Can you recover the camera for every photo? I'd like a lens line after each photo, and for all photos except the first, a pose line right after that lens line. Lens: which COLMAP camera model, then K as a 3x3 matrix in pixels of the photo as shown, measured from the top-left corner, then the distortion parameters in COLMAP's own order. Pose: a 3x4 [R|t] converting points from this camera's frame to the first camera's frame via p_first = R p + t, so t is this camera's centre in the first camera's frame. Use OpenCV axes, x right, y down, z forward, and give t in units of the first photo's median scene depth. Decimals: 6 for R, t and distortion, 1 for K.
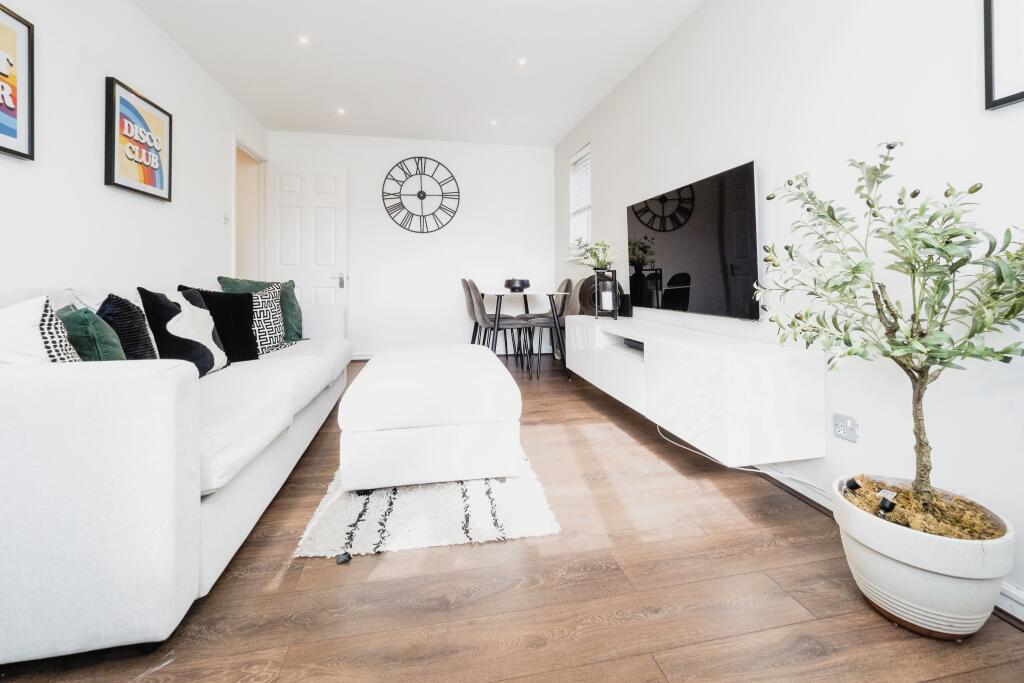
lens RADIAL K [[446.0, 0, 514.7], [0, 446.0, 282.0], [0, 0, 1]] dist [-0.000705, -0.000466]
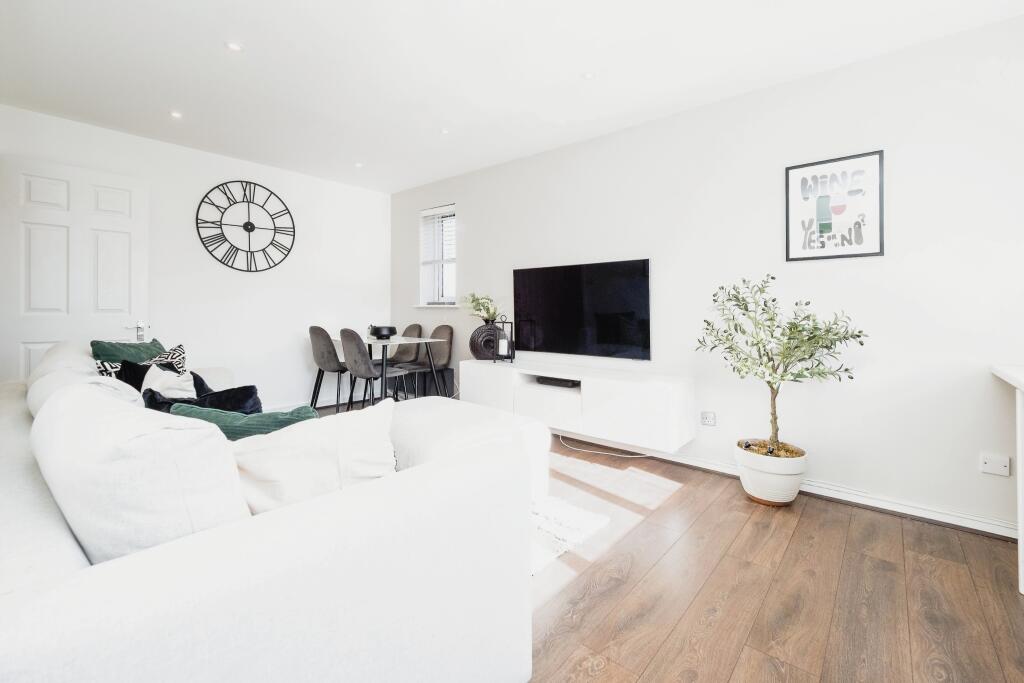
lens RADIAL K [[447.0, 0, 513.0], [0, 447.0, 314.8], [0, 0, 1]] dist [-0.000483, -0.000219]
pose [[0.787102, -0.001135, 0.616822, -0.580600], [-0.002166, 0.999987, 0.004603, -0.057488], [-0.616820, -0.004959, 0.787089, 0.041390]]
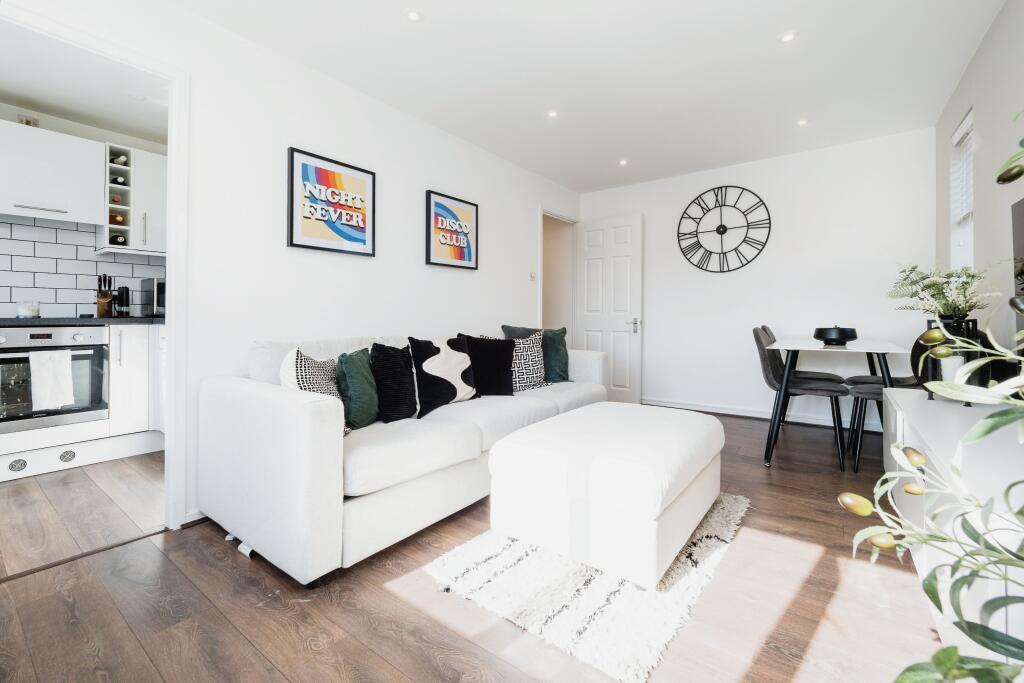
lens RADIAL K [[433.1, 0, 518.0], [0, 433.1, 323.8], [0, 0, 1]] dist [0.000481, -0.000063]
pose [[0.666328, 0.009843, -0.745594, 0.282903], [-0.001056, 0.999924, 0.012257, -0.031448], [0.745658, -0.007380, 0.666288, 0.214936]]
